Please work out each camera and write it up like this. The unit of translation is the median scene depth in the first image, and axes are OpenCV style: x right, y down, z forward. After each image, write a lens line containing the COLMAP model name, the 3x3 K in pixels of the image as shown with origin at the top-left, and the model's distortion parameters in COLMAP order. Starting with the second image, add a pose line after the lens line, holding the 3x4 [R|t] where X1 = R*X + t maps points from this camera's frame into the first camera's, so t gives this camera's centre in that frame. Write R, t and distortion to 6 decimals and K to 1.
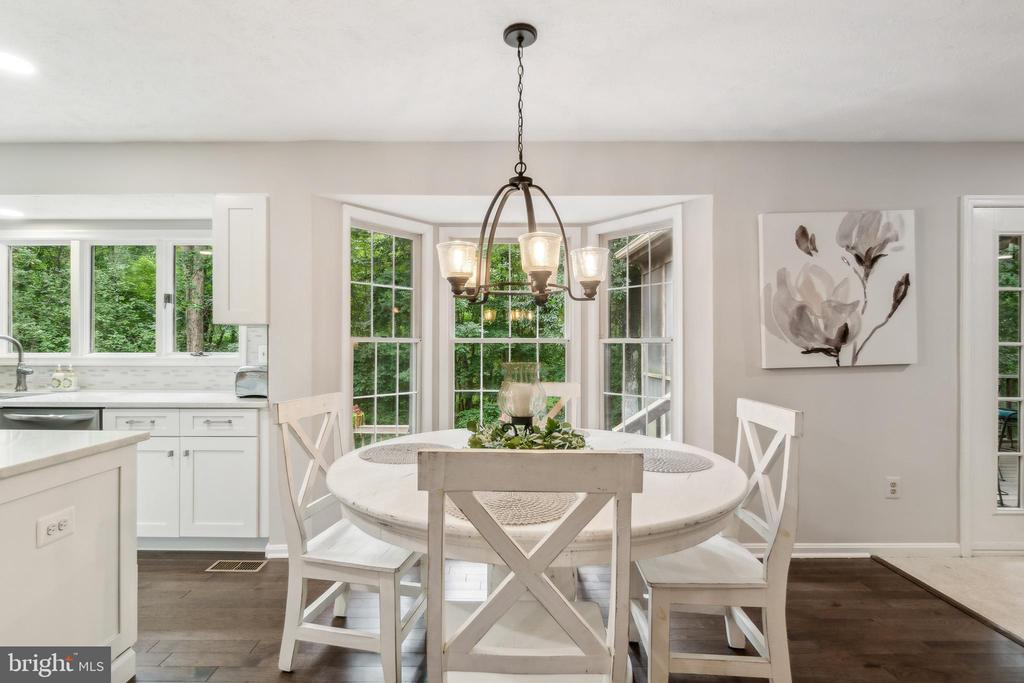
lens RADIAL K [[470.9, 0, 513.8], [0, 470.9, 339.7], [0, 0, 1]] dist [0.000232, -0.000451]
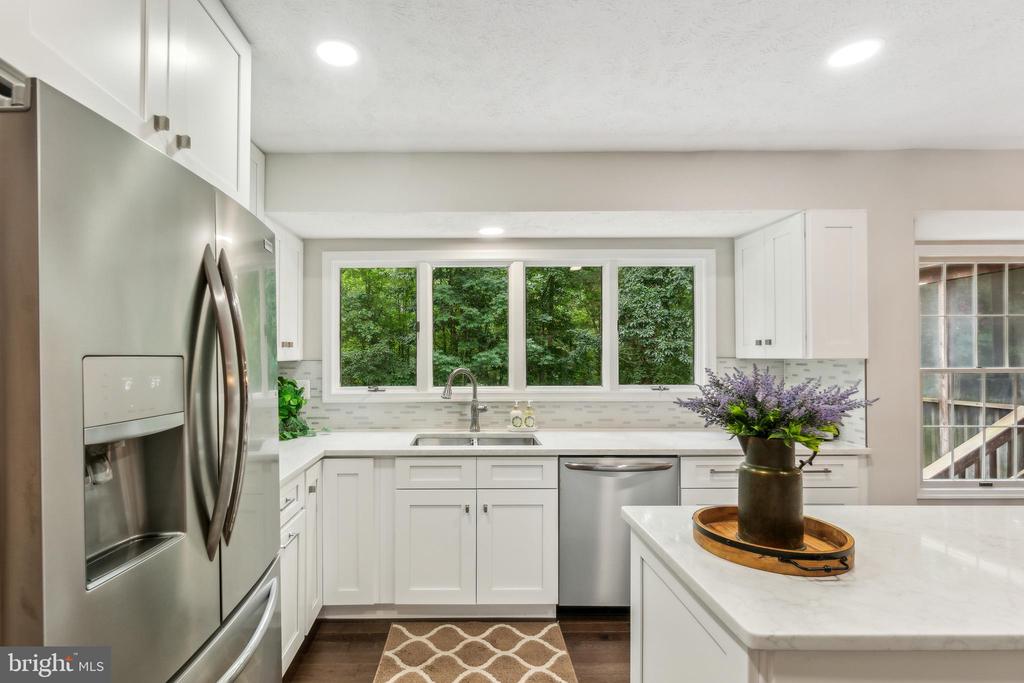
lens RADIAL K [[470.9, 0, 510.9], [0, 470.9, 346.2], [0, 0, 1]] dist [0.000232, -0.000451]
pose [[0.999991, -0.002378, -0.003568, -0.976475], [0.002311, 0.999820, -0.018810, -0.033274], [0.003612, 0.018802, 0.999817, 0.105580]]
